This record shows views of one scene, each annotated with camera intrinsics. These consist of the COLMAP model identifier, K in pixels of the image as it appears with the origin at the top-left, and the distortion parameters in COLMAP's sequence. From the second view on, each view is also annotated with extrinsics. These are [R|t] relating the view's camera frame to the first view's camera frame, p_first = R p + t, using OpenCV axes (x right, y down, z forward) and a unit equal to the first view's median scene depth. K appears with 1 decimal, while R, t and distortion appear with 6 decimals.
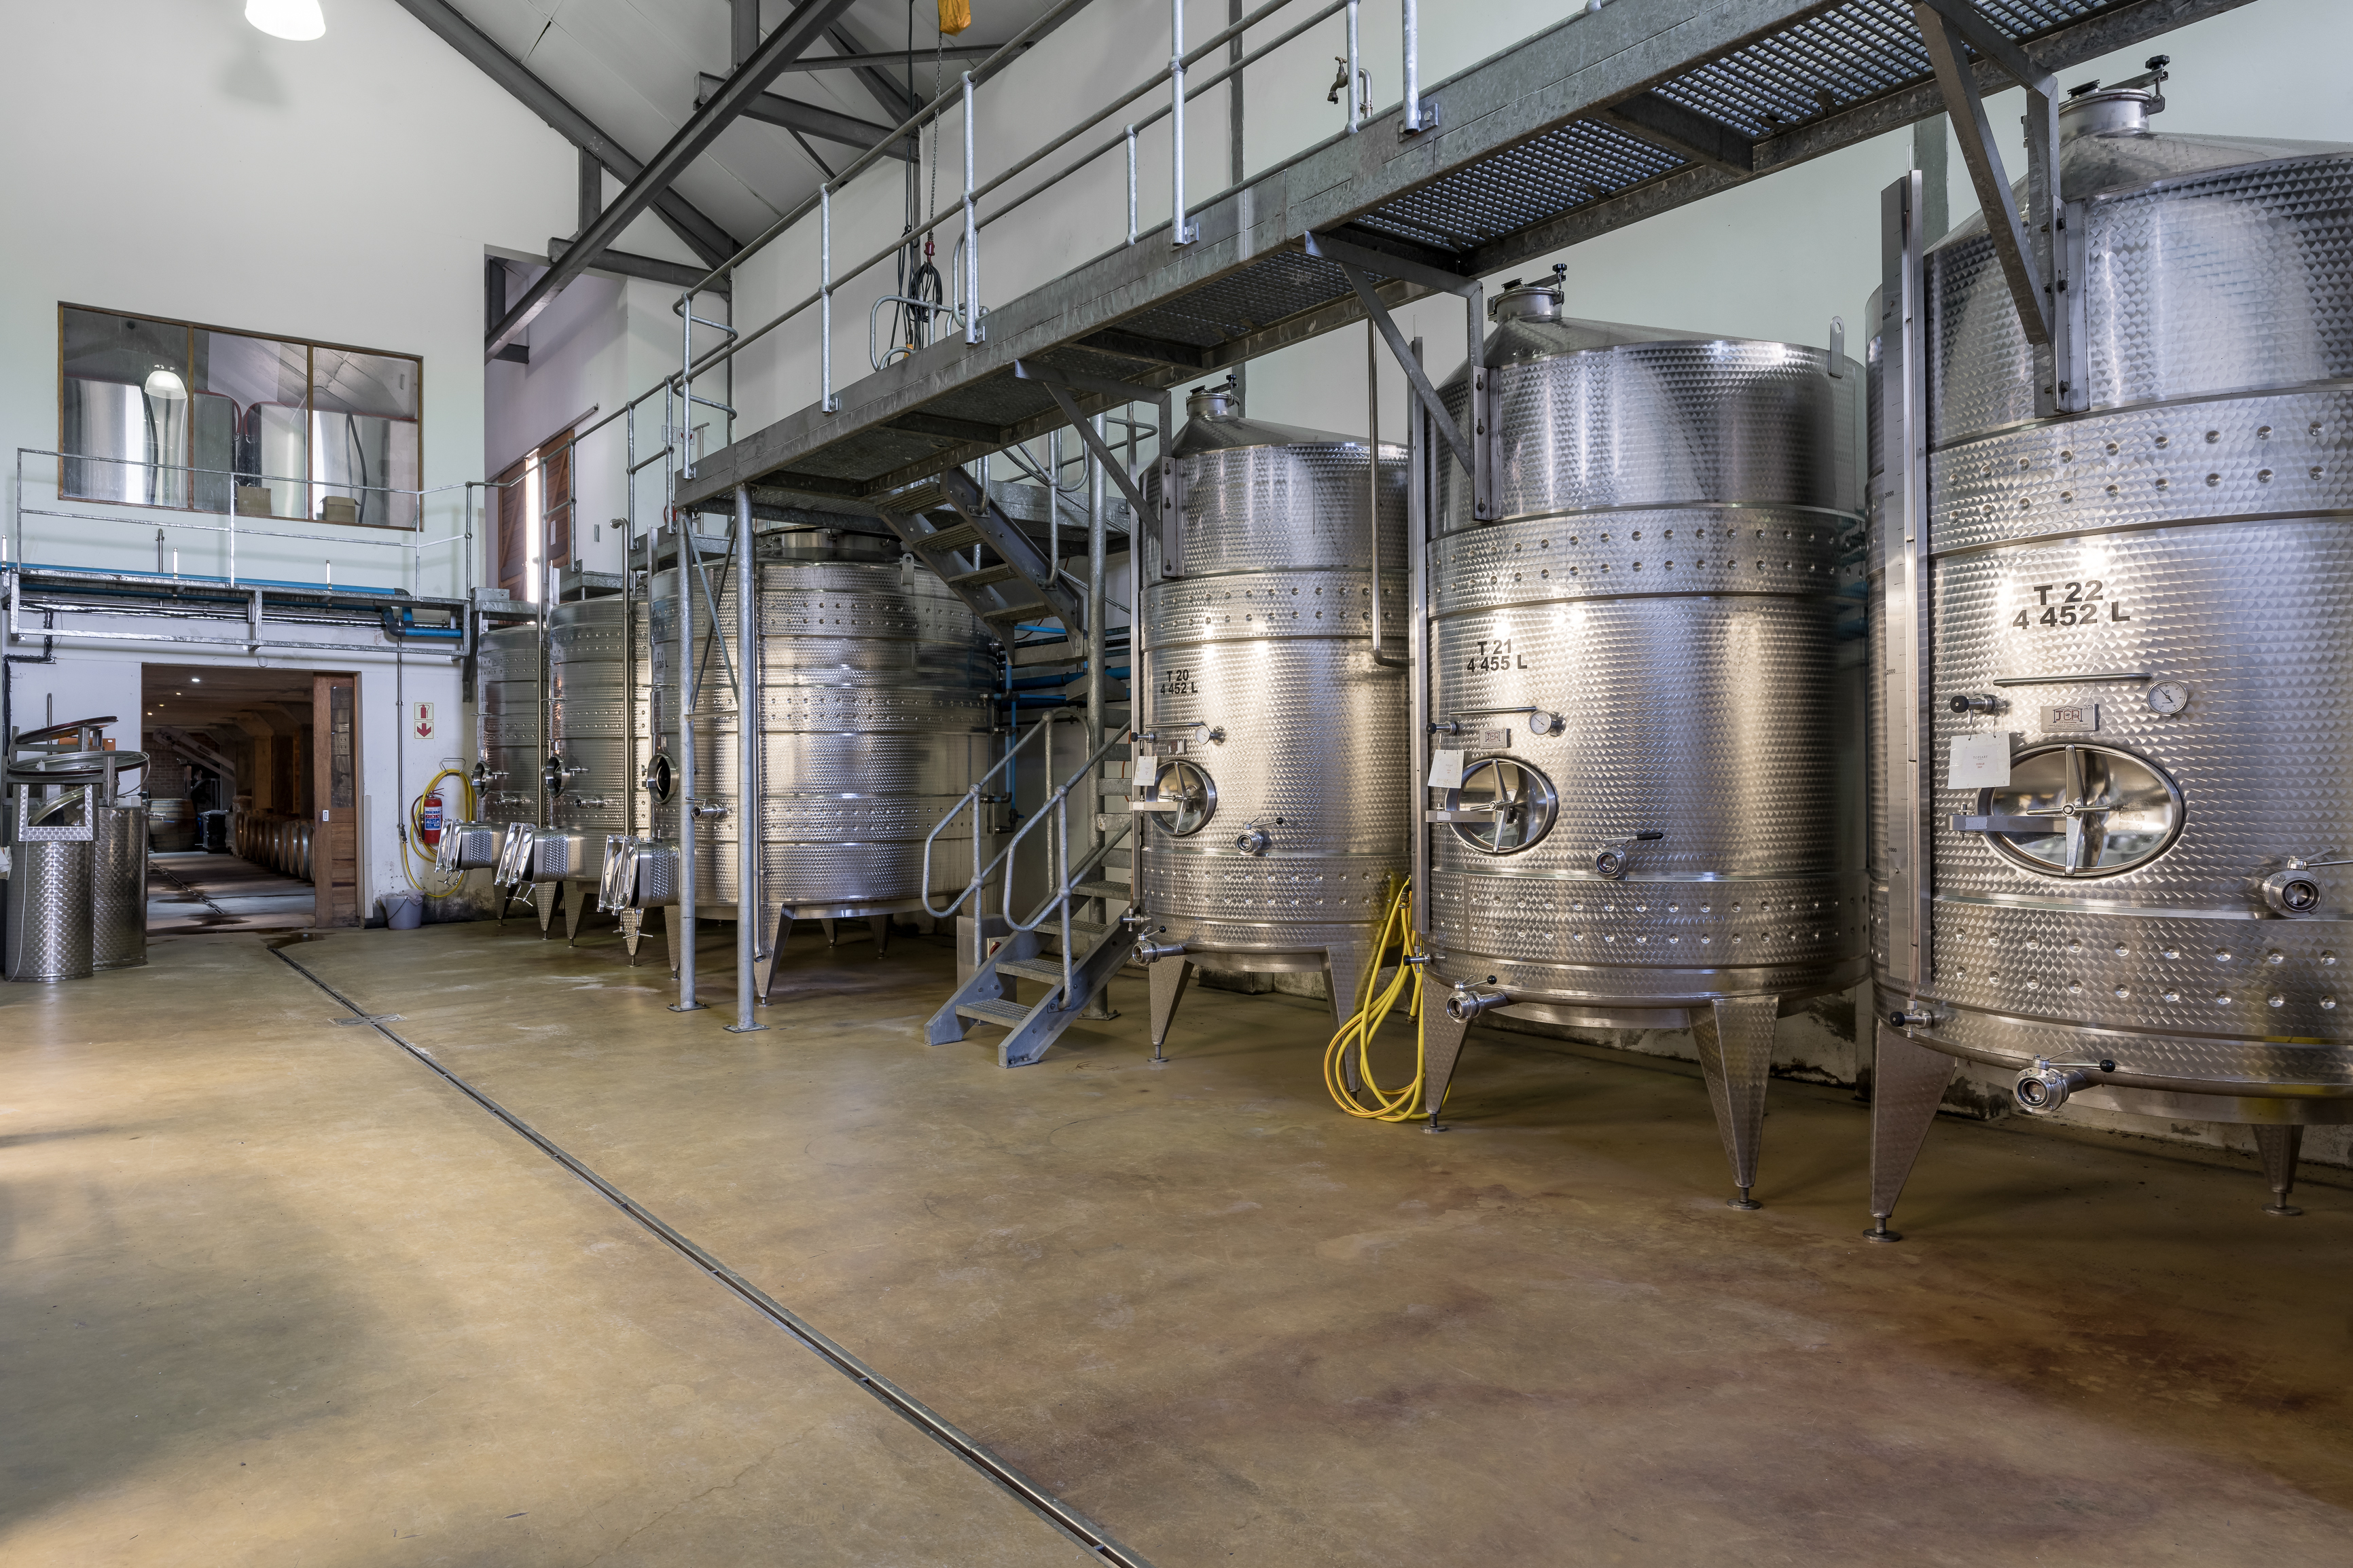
lens RADIAL K [[1502.2, 0, 1176.4], [0, 1502.2, 781.9], [0, 0, 1]] dist [0.004965, 0.001302]
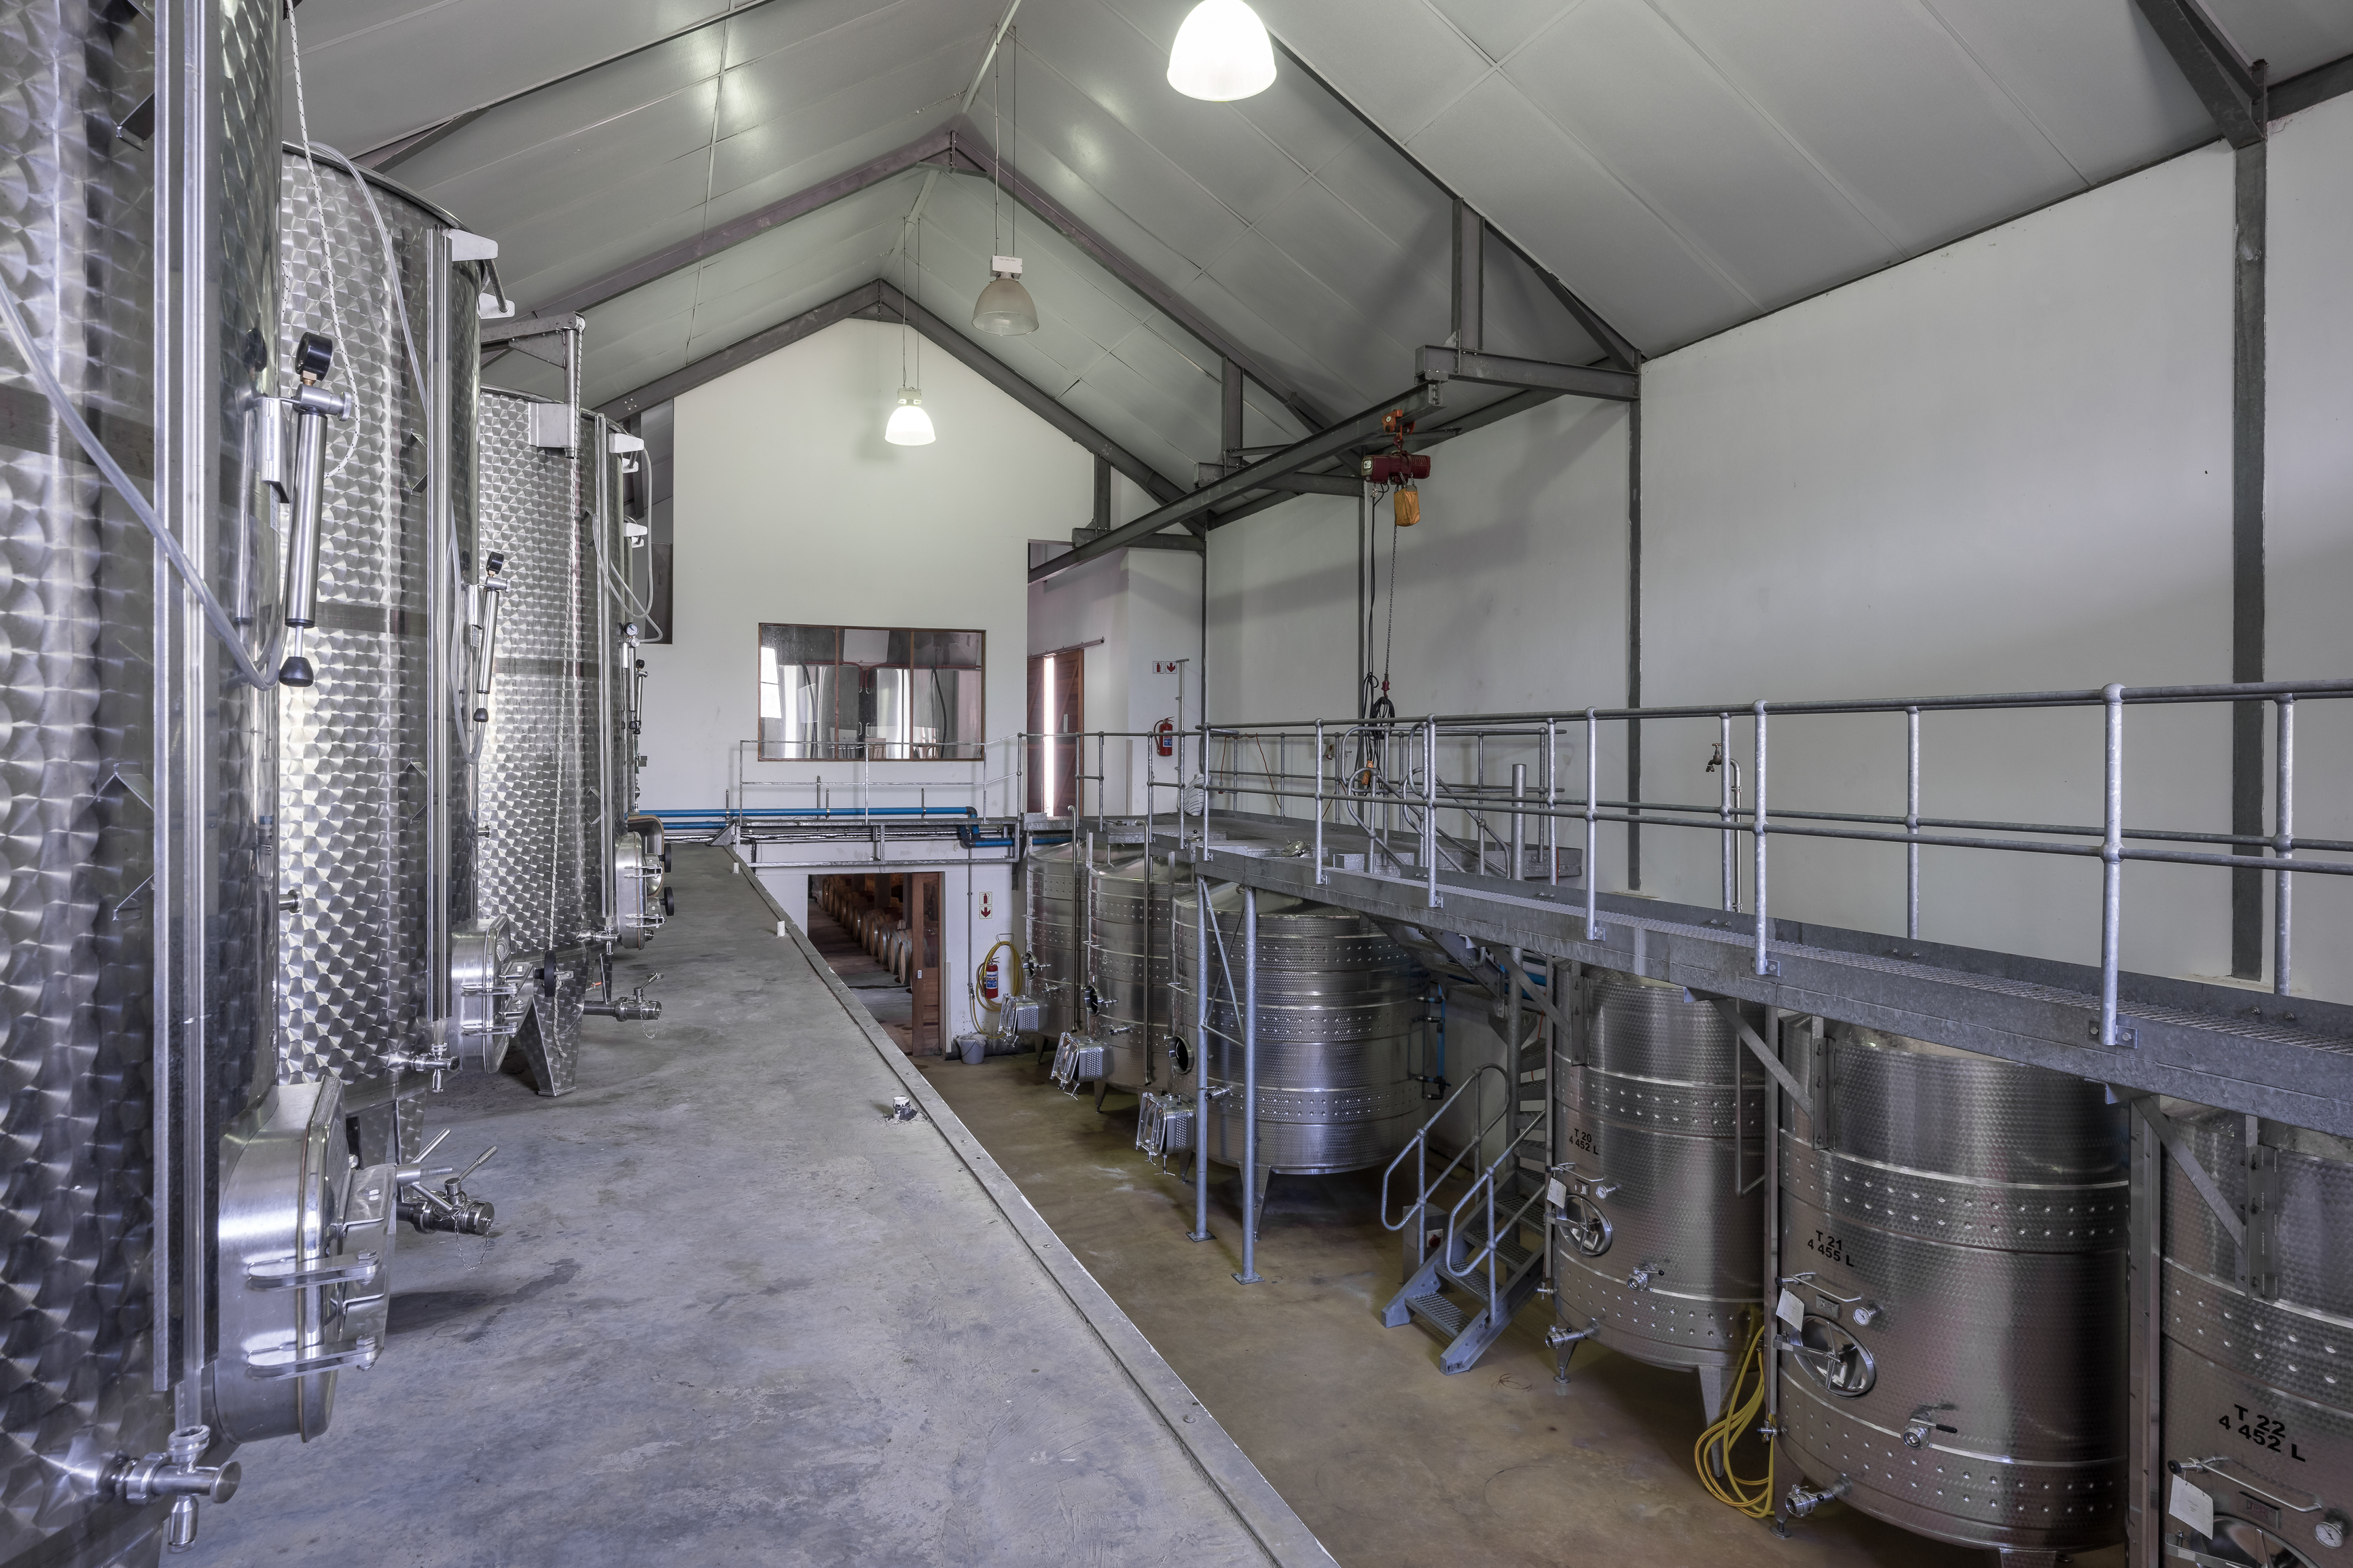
lens RADIAL K [[1363.2, 0, 1166.9], [0, 1363.2, 778.8], [0, 0, 1]] dist [0.000977, 0.001012]
pose [[0.960149, 0.011125, -0.279266, -0.008416], [-0.006726, 0.999838, 0.016705, -0.176661], [0.279407, -0.014161, 0.960068, -0.118470]]
